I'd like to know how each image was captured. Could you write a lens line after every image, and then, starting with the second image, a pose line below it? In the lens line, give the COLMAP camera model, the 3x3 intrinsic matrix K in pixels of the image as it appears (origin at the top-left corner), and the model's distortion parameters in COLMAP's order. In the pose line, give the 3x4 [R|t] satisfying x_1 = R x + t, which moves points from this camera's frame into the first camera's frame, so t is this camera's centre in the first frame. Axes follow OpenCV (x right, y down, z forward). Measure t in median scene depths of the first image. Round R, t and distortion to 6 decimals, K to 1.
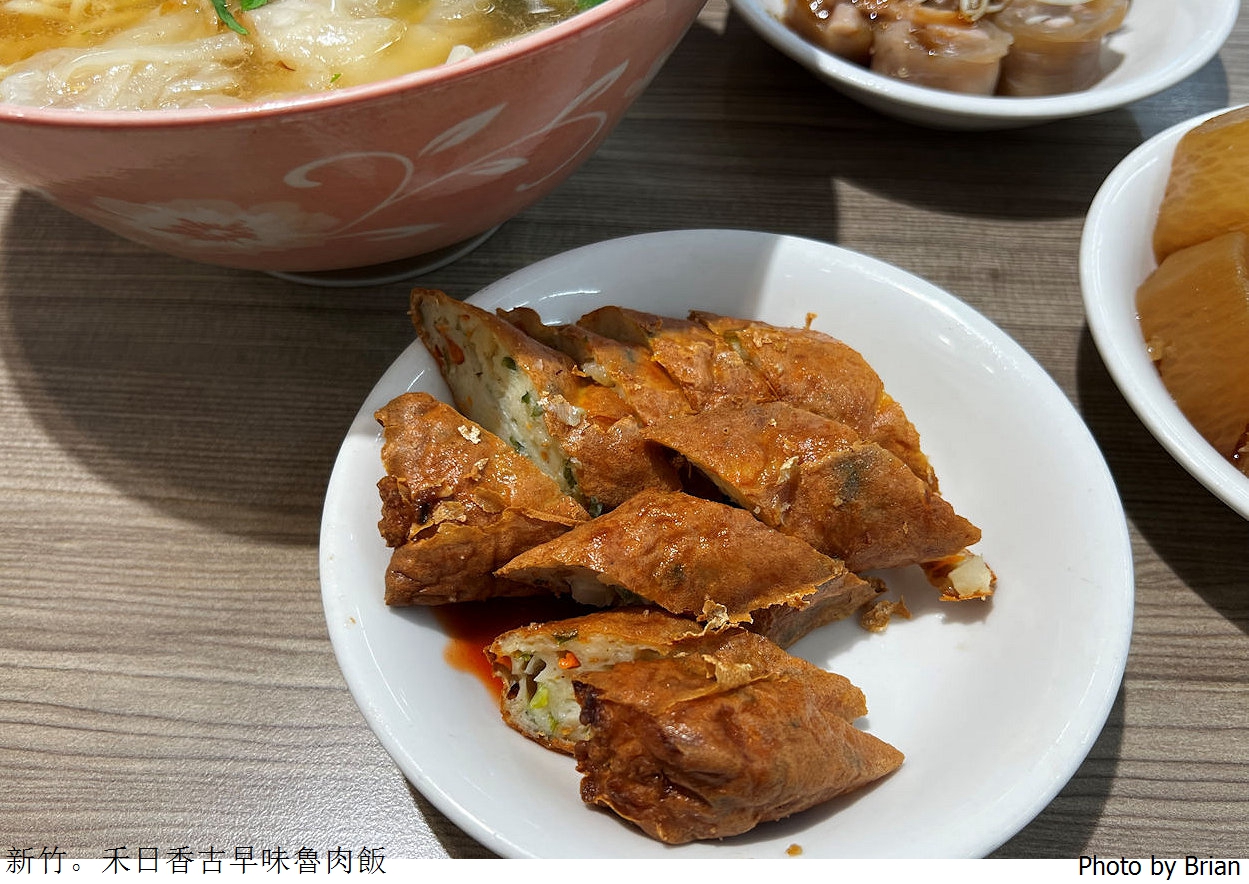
lens RADIAL K [[1122.3, 0, 658.2], [0, 1122.3, 444.1], [0, 0, 1]] dist [0.028069, -0.018539]
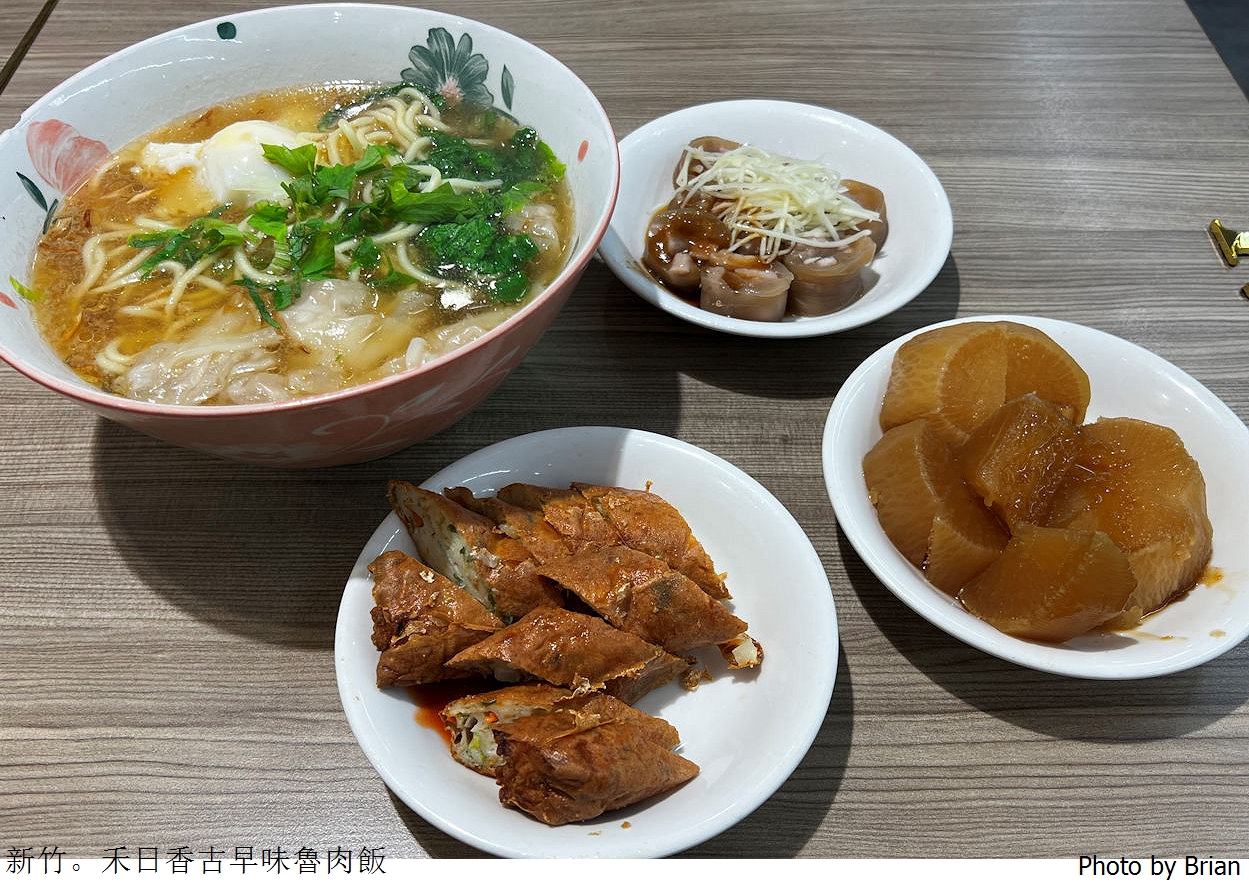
lens RADIAL K [[1129.0, 0, 643.6], [0, 1129.0, 434.1], [0, 0, 1]] dist [0.096128, -0.156813]
pose [[0.999174, -0.038099, 0.014163, 0.119618], [0.038878, 0.997469, -0.059533, -0.098618], [-0.011859, 0.060034, 0.998126, -0.603039]]
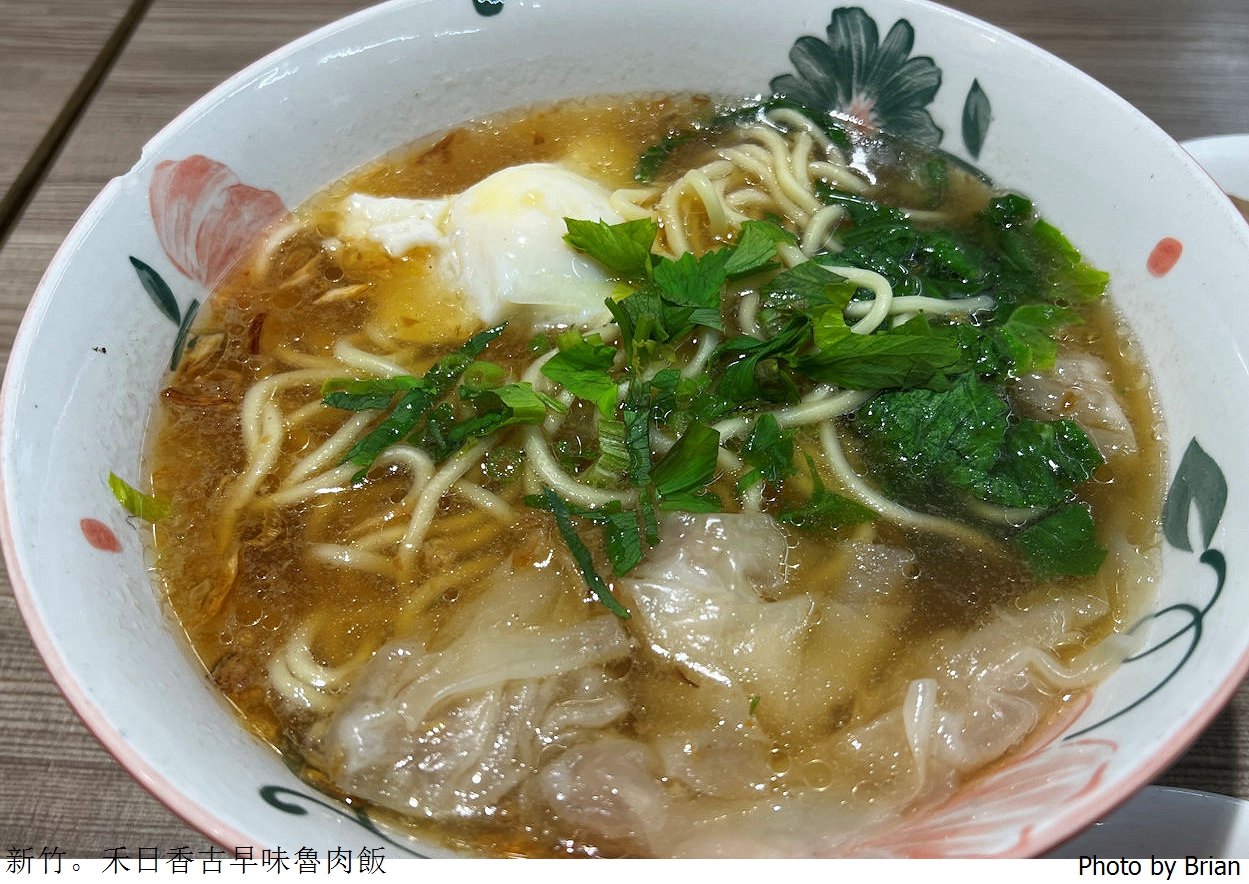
lens RADIAL K [[1122.3, 0, 658.2], [0, 1122.3, 444.1], [0, 0, 1]] dist [0.028069, -0.018539]
pose [[0.999040, 0.020747, -0.038593, -0.316152], [-0.021204, 0.999709, -0.011480, -0.480045], [0.038343, 0.012288, 0.999189, 0.209958]]
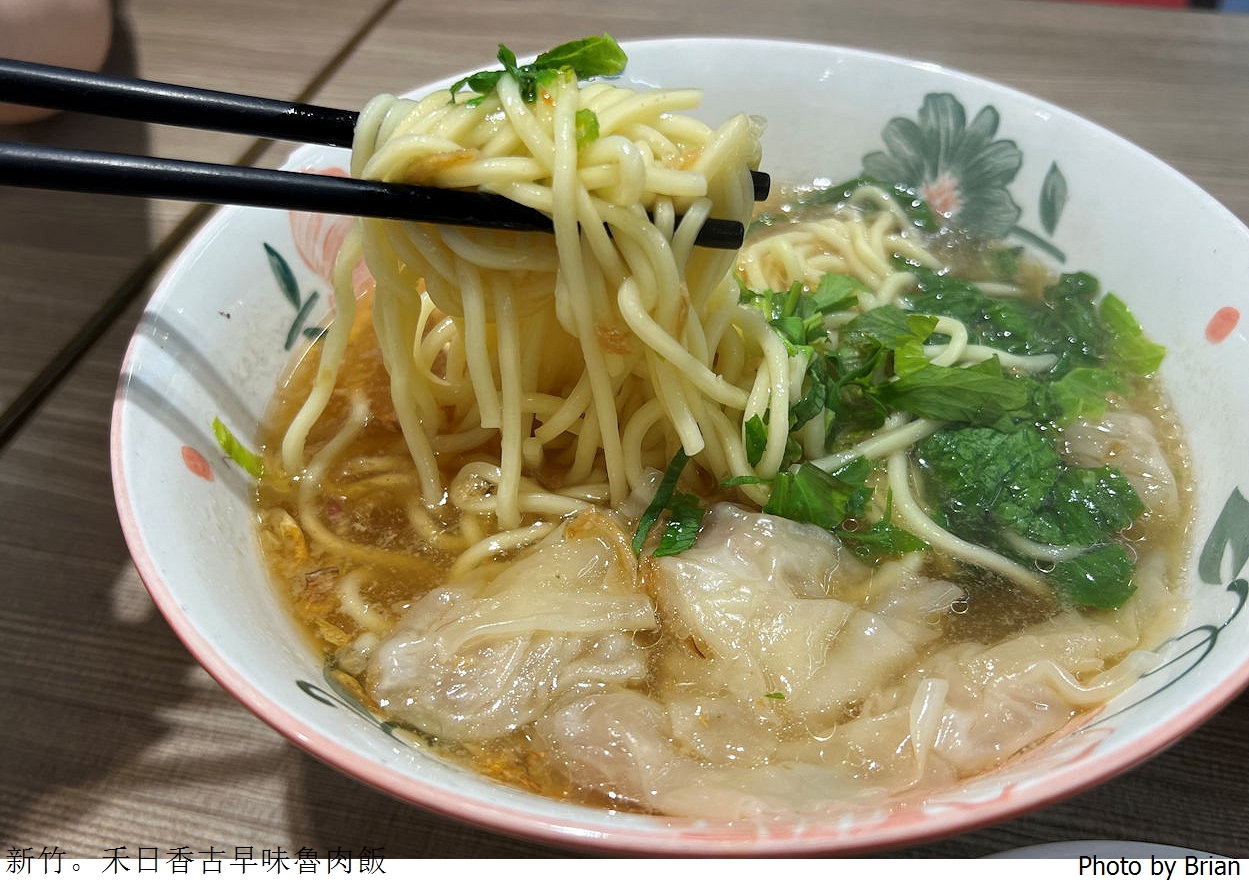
lens RADIAL K [[1122.3, 0, 658.2], [0, 1122.3, 444.1], [0, 0, 1]] dist [0.028069, -0.018539]
pose [[0.982668, 0.114883, -0.145483, -0.258035], [-0.134813, 0.981564, -0.135488, -0.360507], [0.127235, 0.152753, 0.980040, 0.170757]]
